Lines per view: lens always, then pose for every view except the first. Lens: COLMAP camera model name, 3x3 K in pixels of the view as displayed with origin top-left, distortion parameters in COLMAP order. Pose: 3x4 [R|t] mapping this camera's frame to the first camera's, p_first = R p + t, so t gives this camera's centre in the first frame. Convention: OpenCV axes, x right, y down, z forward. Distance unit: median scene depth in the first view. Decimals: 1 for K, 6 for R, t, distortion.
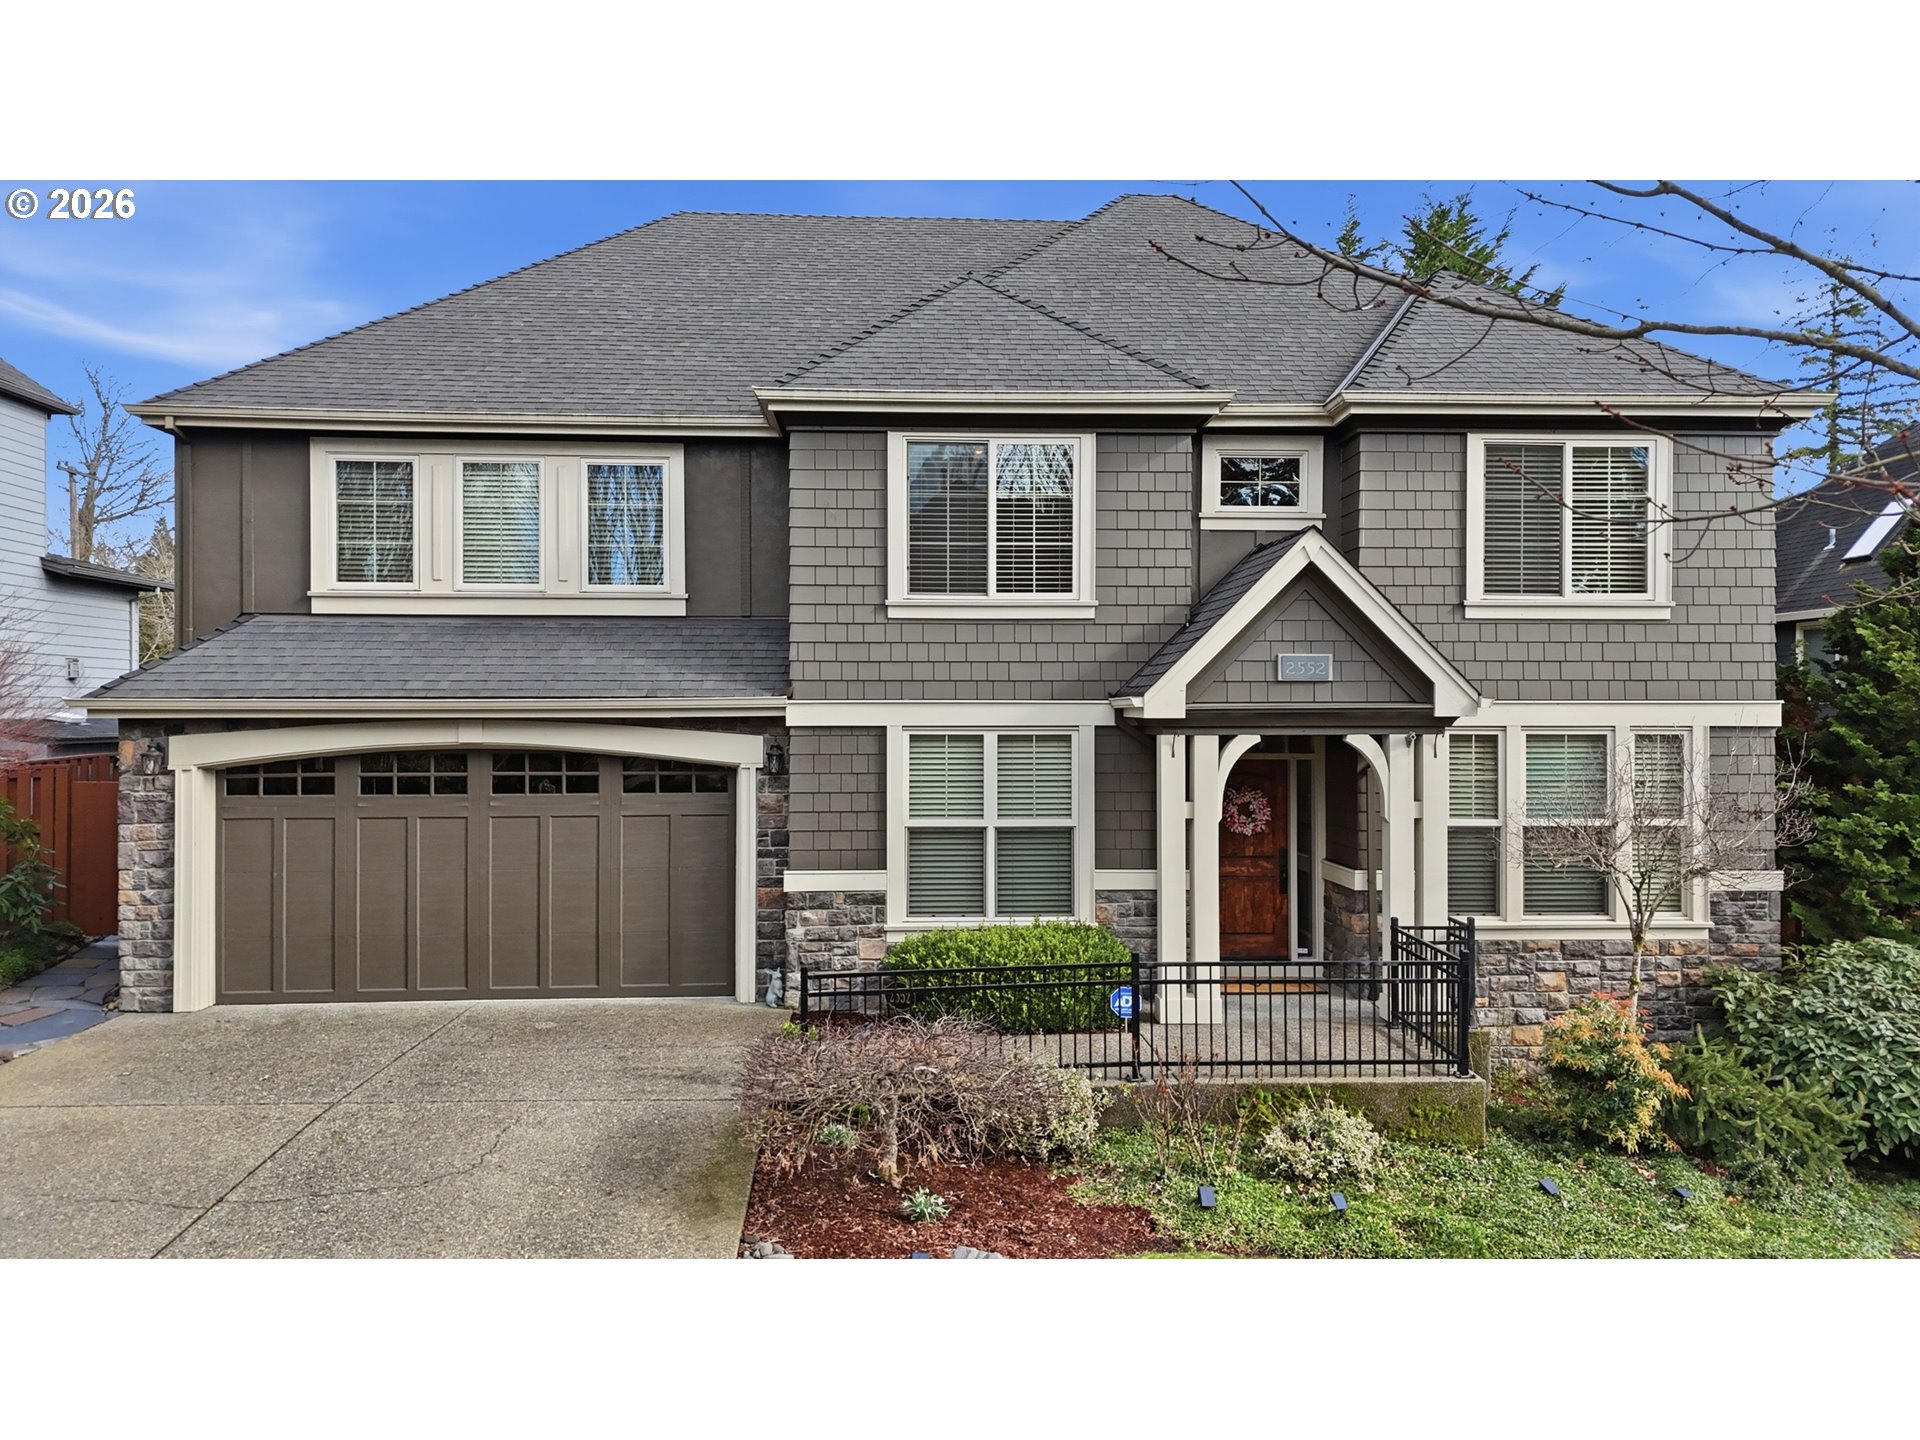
lens RADIAL K [[1364.9, 0, 960.0], [0, 1364.9, 720.0], [0, 0, 1]] dist [0.134839, -0.158519]
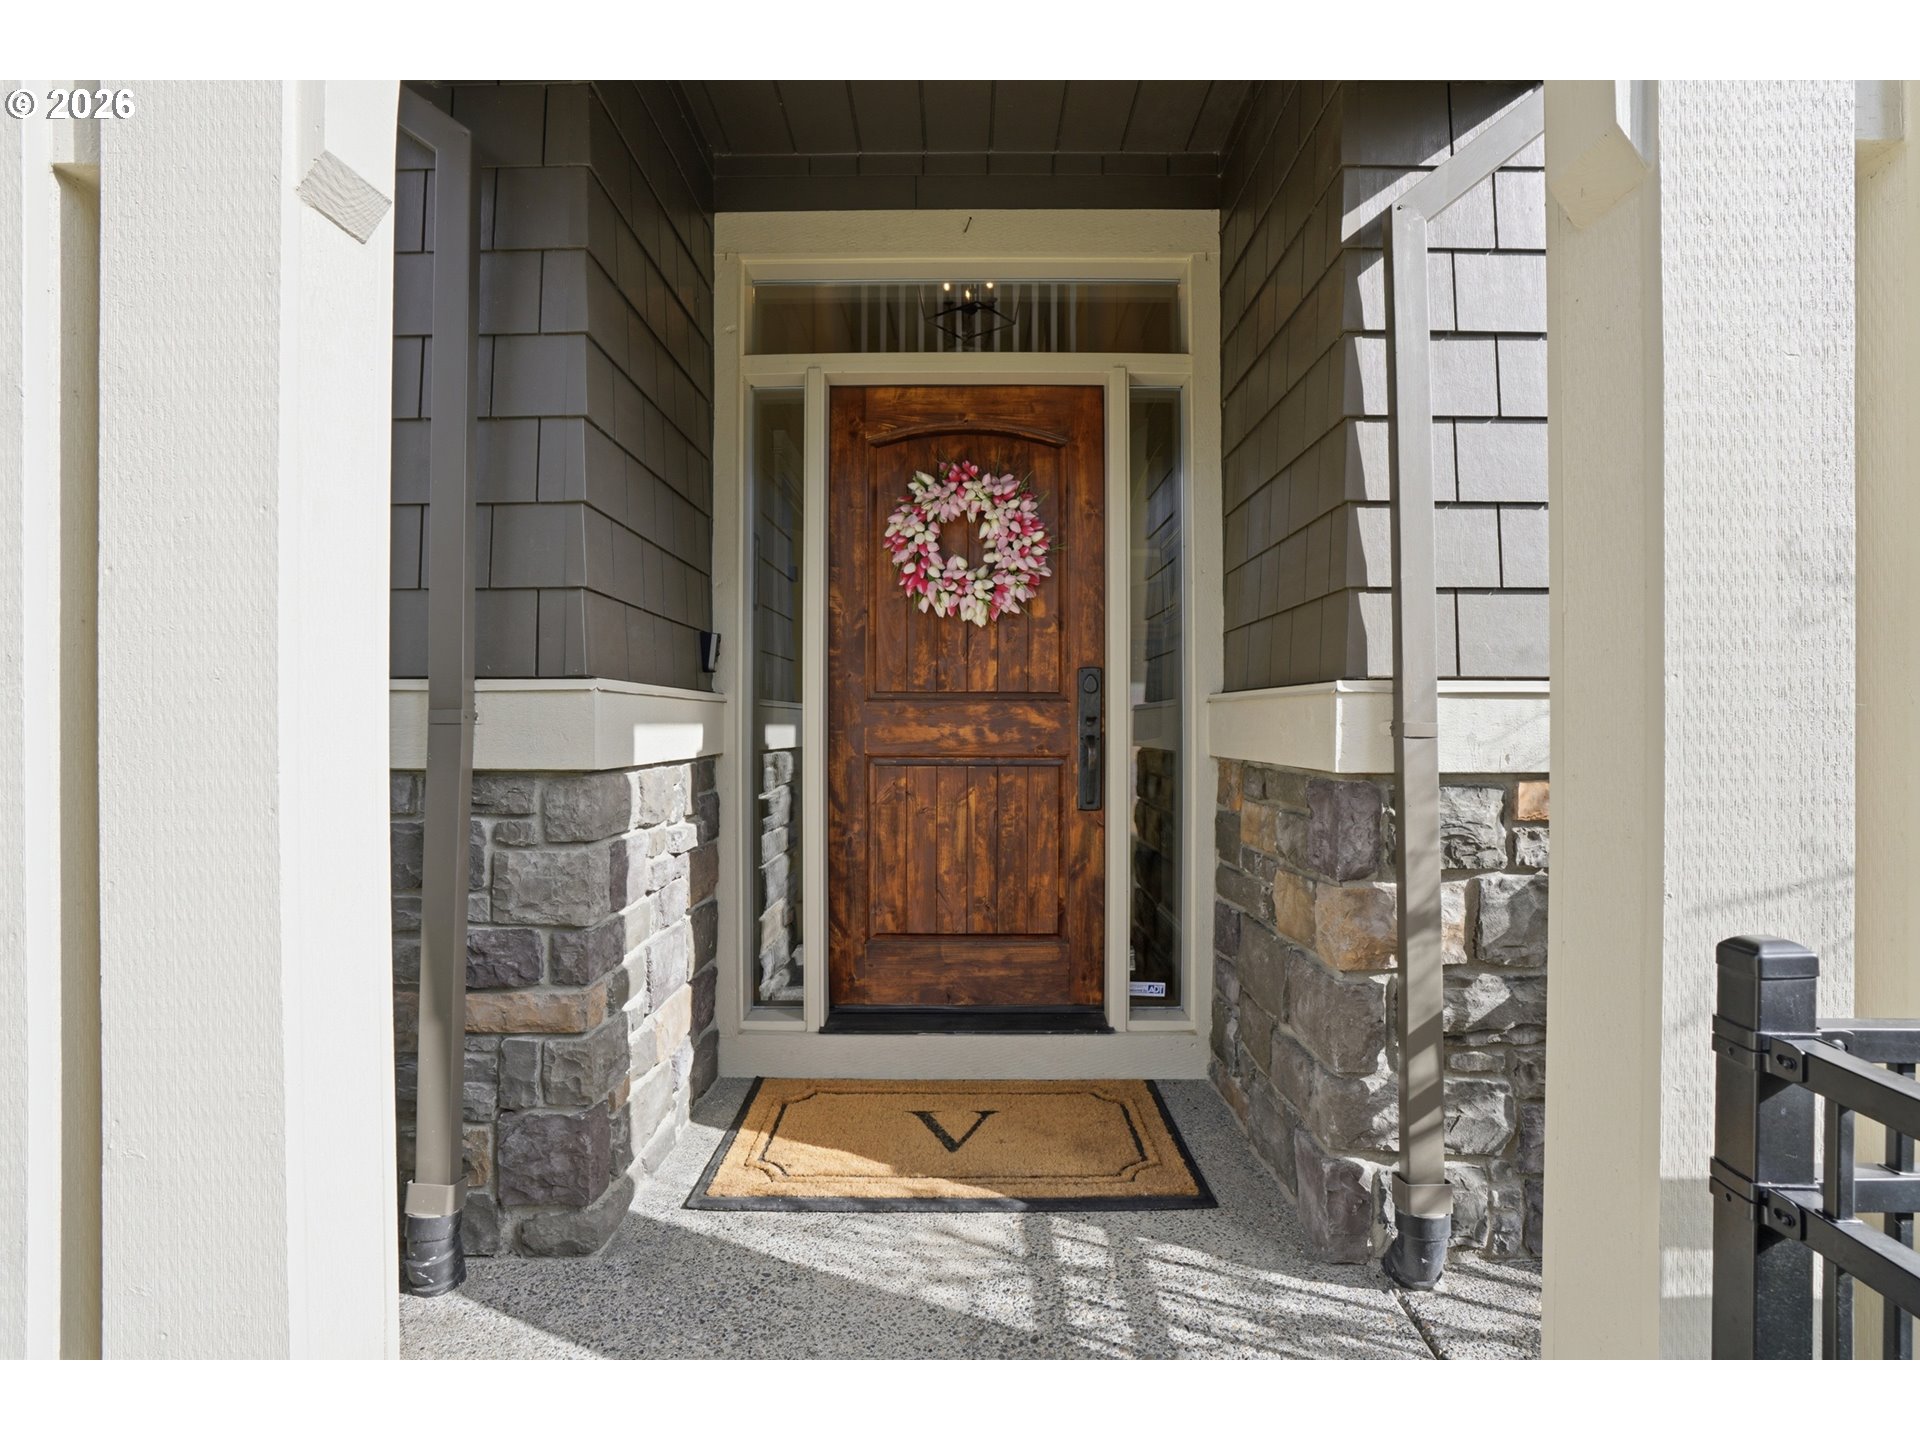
lens RADIAL K [[914.2, 0, 960.0], [0, 914.2, 720.0], [0, 0, 1]] dist [-0.055669, 0.023413]
pose [[0.997704, -0.000508, -0.067717, 0.240001], [-0.000159, 0.999951, -0.009849, 0.117927], [0.067718, 0.009837, 0.997656, 0.865435]]
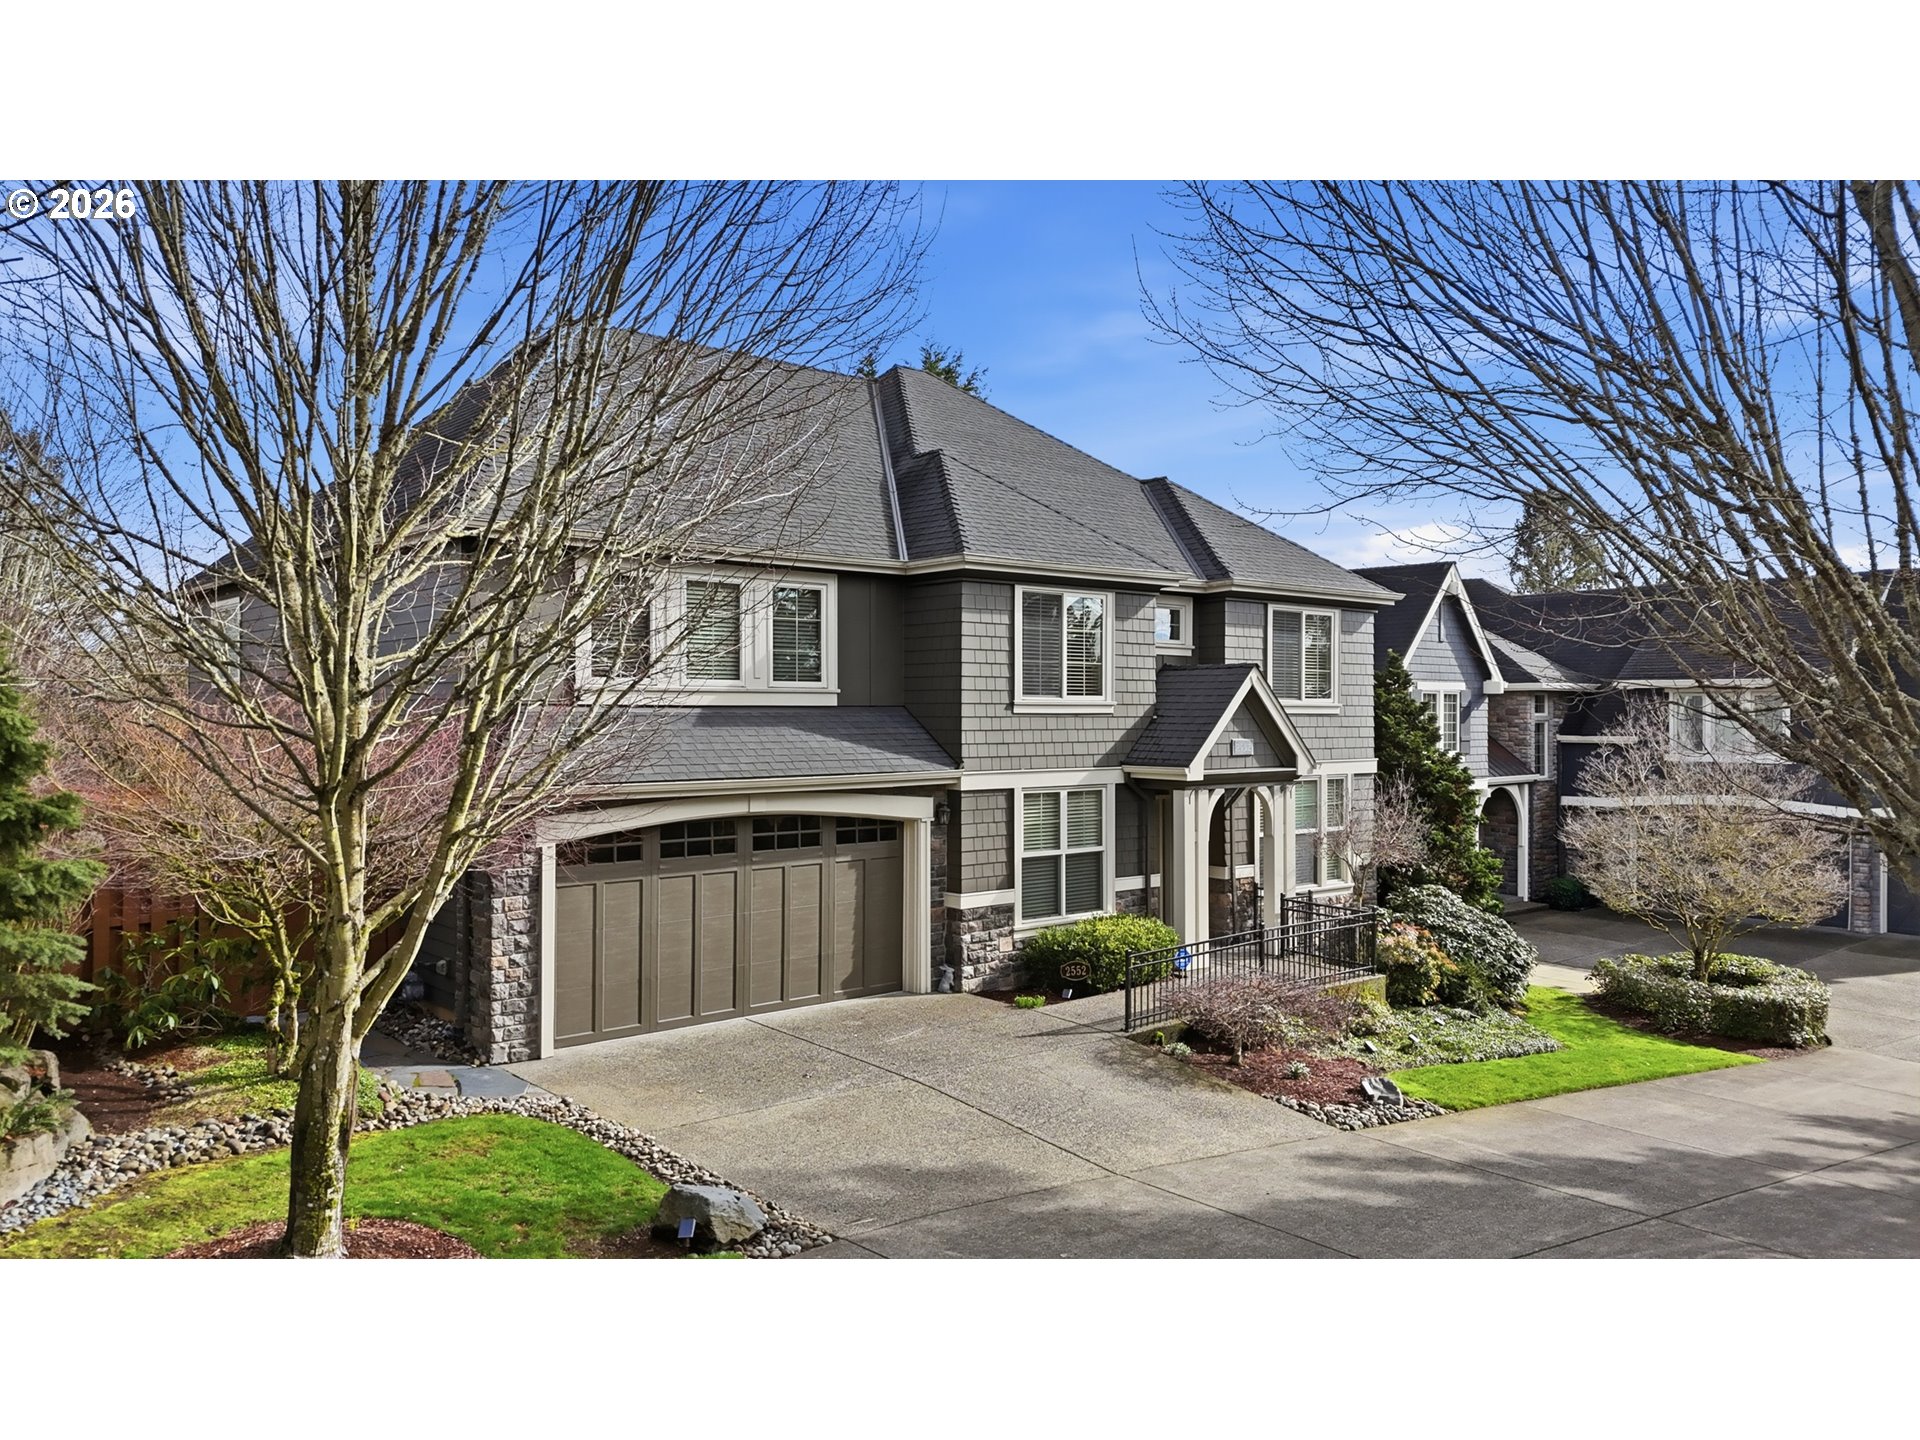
lens RADIAL K [[1364.9, 0, 960.0], [0, 1364.9, 720.0], [0, 0, 1]] dist [0.134839, -0.158519]
pose [[0.800051, -0.002181, 0.599927, -0.938802], [0.002717, 0.999996, 0.000012, -0.066114], [-0.599925, 0.001620, 0.800054, -0.112776]]
